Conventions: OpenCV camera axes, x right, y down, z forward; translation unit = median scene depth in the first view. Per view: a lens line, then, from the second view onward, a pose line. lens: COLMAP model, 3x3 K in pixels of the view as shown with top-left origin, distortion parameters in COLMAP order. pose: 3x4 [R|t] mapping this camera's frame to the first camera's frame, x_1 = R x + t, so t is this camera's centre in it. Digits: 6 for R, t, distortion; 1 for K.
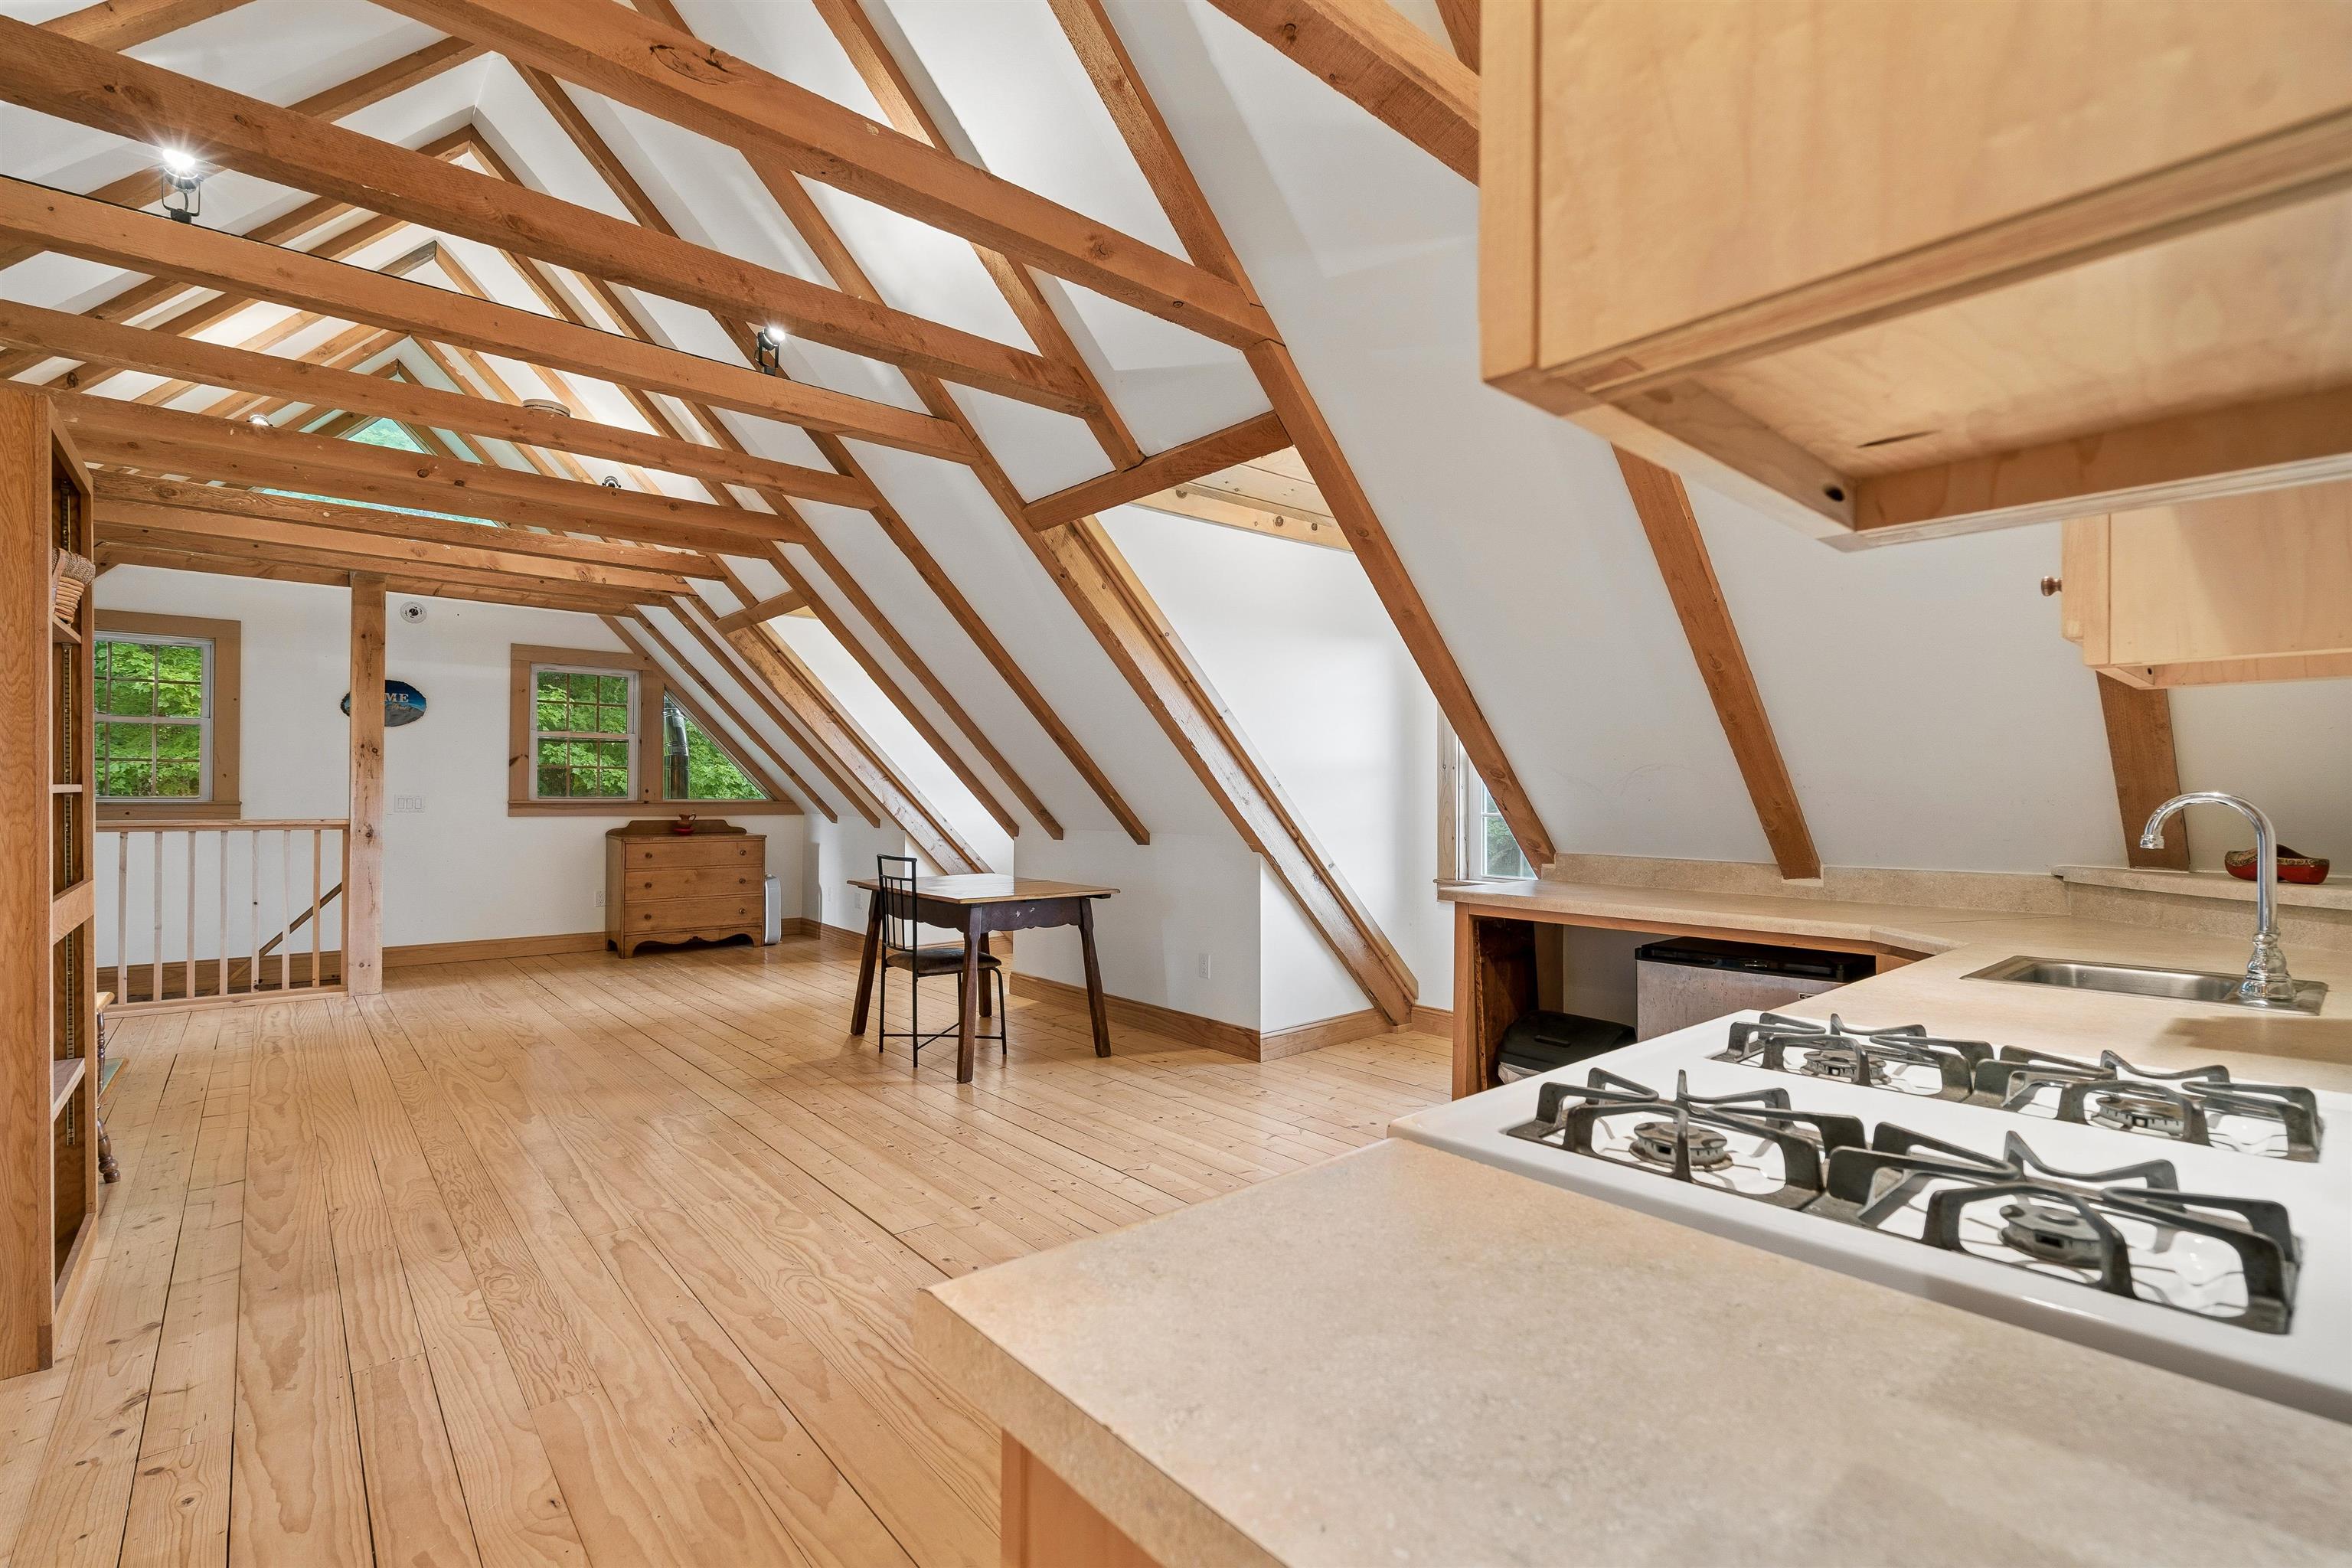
lens RADIAL K [[1071.1, 0, 1176.0], [0, 1071.1, 784.0], [0, 0, 1]] dist [0.000794, 0.000477]
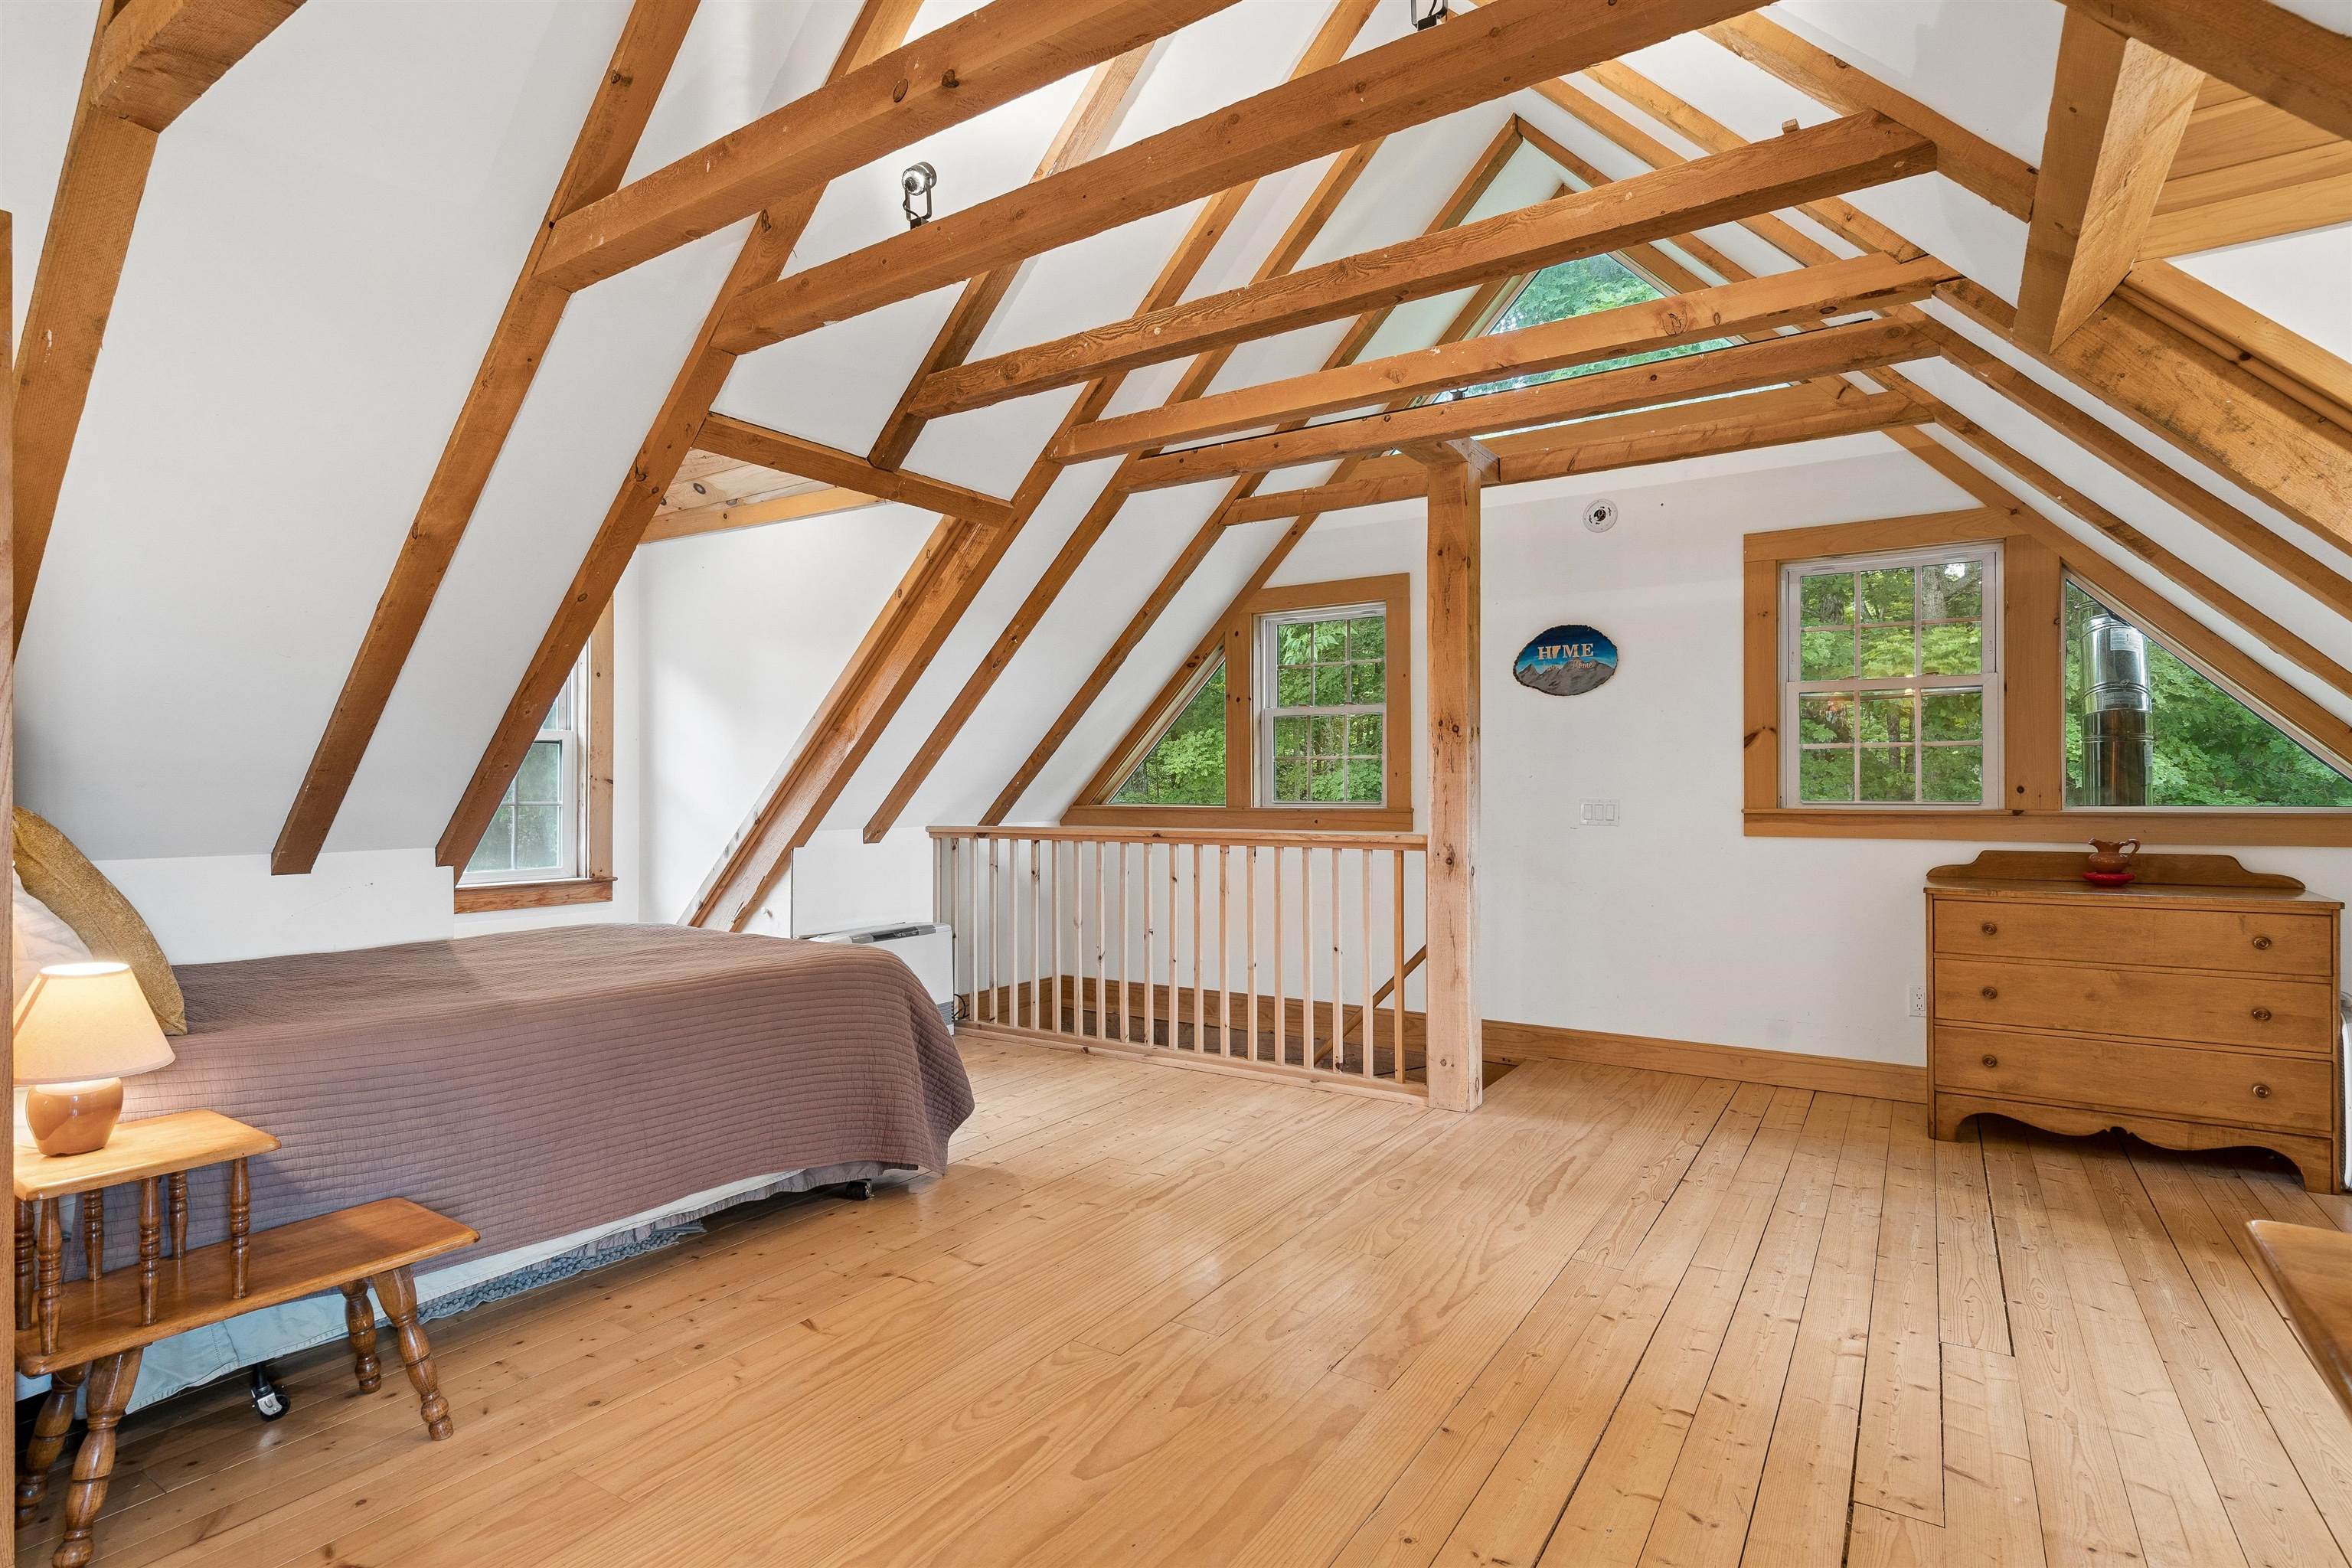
lens RADIAL K [[1147.7, 0, 1173.6], [0, 1147.7, 794.2], [0, 0, 1]] dist [-0.000144, 0.000247]
pose [[0.266897, -0.007719, -0.963694, -0.109029], [0.010915, 0.999928, -0.004987, 0.007452], [0.963663, -0.009187, 0.266962, 0.530179]]
